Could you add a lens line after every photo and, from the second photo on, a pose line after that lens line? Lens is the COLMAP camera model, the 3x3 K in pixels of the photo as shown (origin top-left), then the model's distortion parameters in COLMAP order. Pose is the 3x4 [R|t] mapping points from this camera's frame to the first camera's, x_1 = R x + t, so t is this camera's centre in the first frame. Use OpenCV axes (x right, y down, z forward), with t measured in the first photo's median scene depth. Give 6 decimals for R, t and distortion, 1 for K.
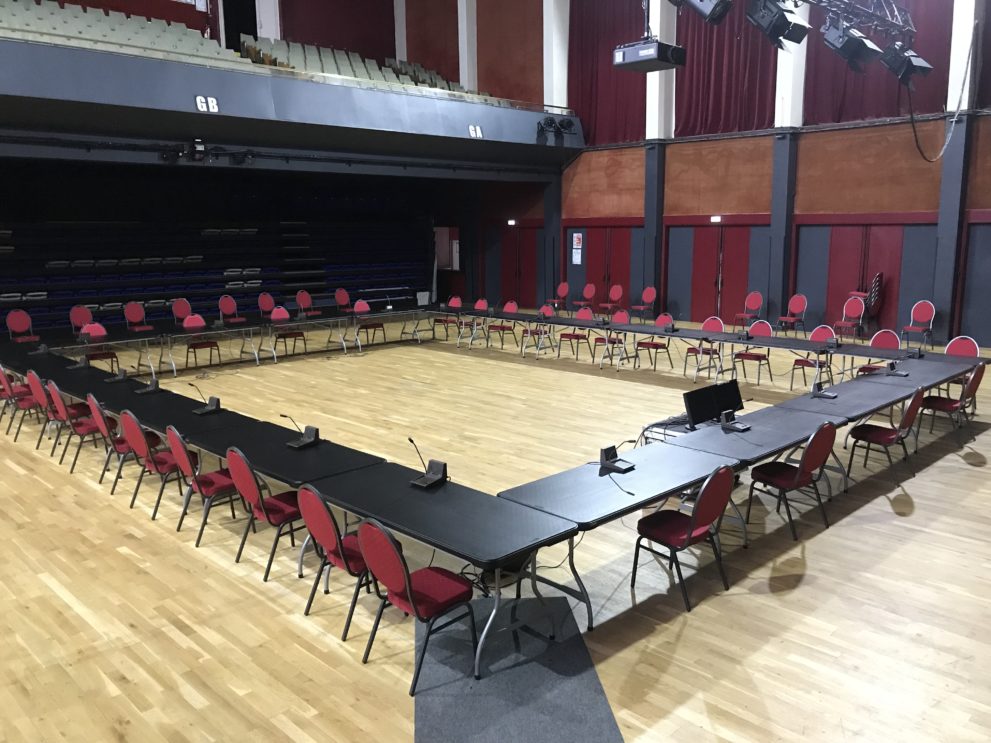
lens RADIAL K [[809.9, 0, 495.5], [0, 809.9, 371.5], [0, 0, 1]] dist [0.014735, 0.005039]
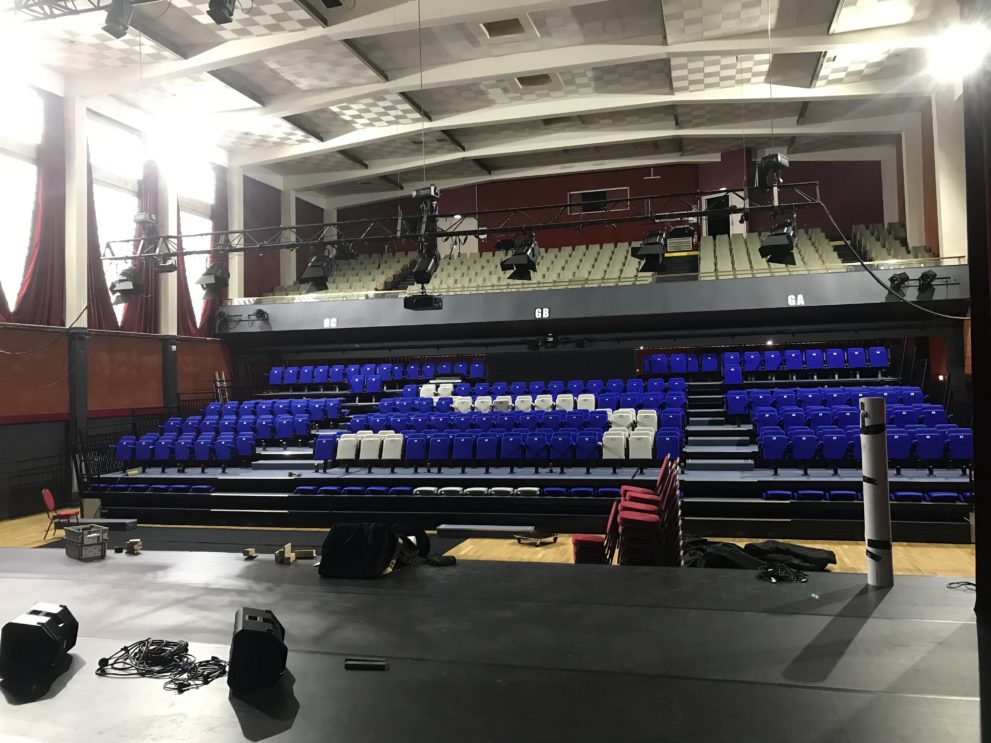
lens RADIAL K [[809.9, 0, 495.5], [0, 809.9, 371.5], [0, 0, 1]] dist [0.014735, 0.005039]
pose [[0.509230, -0.020306, -0.860391, 0.675175], [-0.128228, 0.986773, -0.099182, -0.043163], [0.851025, 0.160832, 0.499890, 0.135776]]
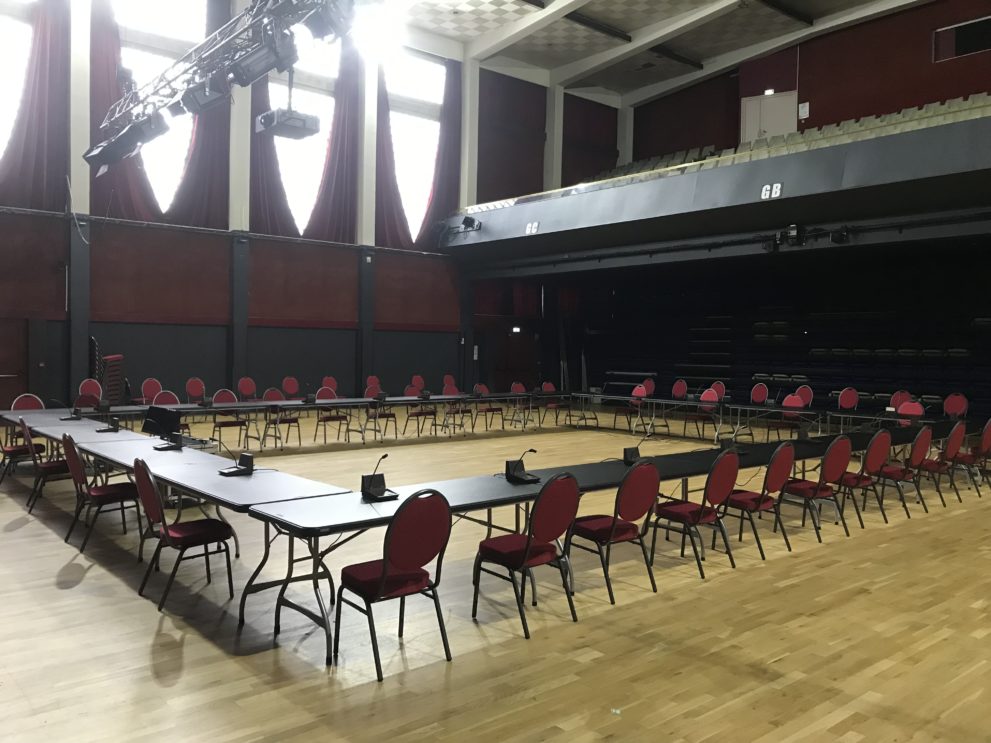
lens RADIAL K [[809.9, 0, 495.5], [0, 809.9, 371.5], [0, 0, 1]] dist [0.014735, 0.005039]
pose [[-0.074658, 0.029924, -0.996760, 0.512376], [-0.189124, 0.980984, 0.043616, -0.064467], [0.979111, 0.191767, -0.067579, 0.576042]]
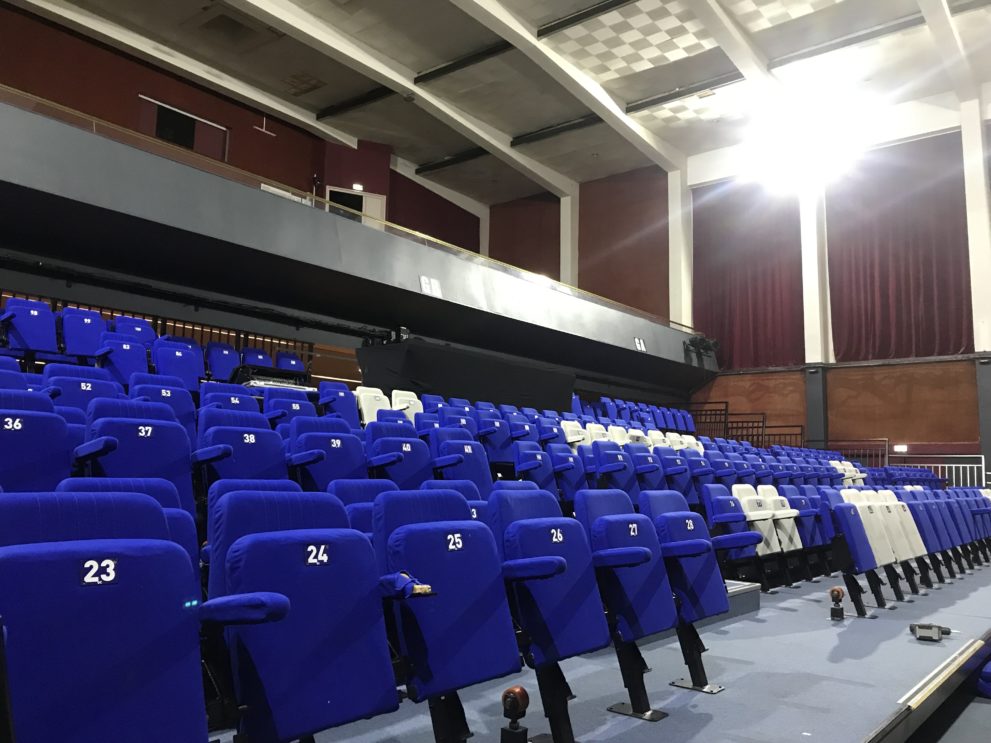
lens RADIAL K [[809.9, 0, 495.5], [0, 809.9, 371.5], [0, 0, 1]] dist [0.014735, 0.005039]
pose [[0.992610, 0.040742, 0.114305, -0.282845], [-0.004867, 0.954563, -0.297968, 0.002232], [-0.121251, 0.295210, 0.947707, 0.170563]]
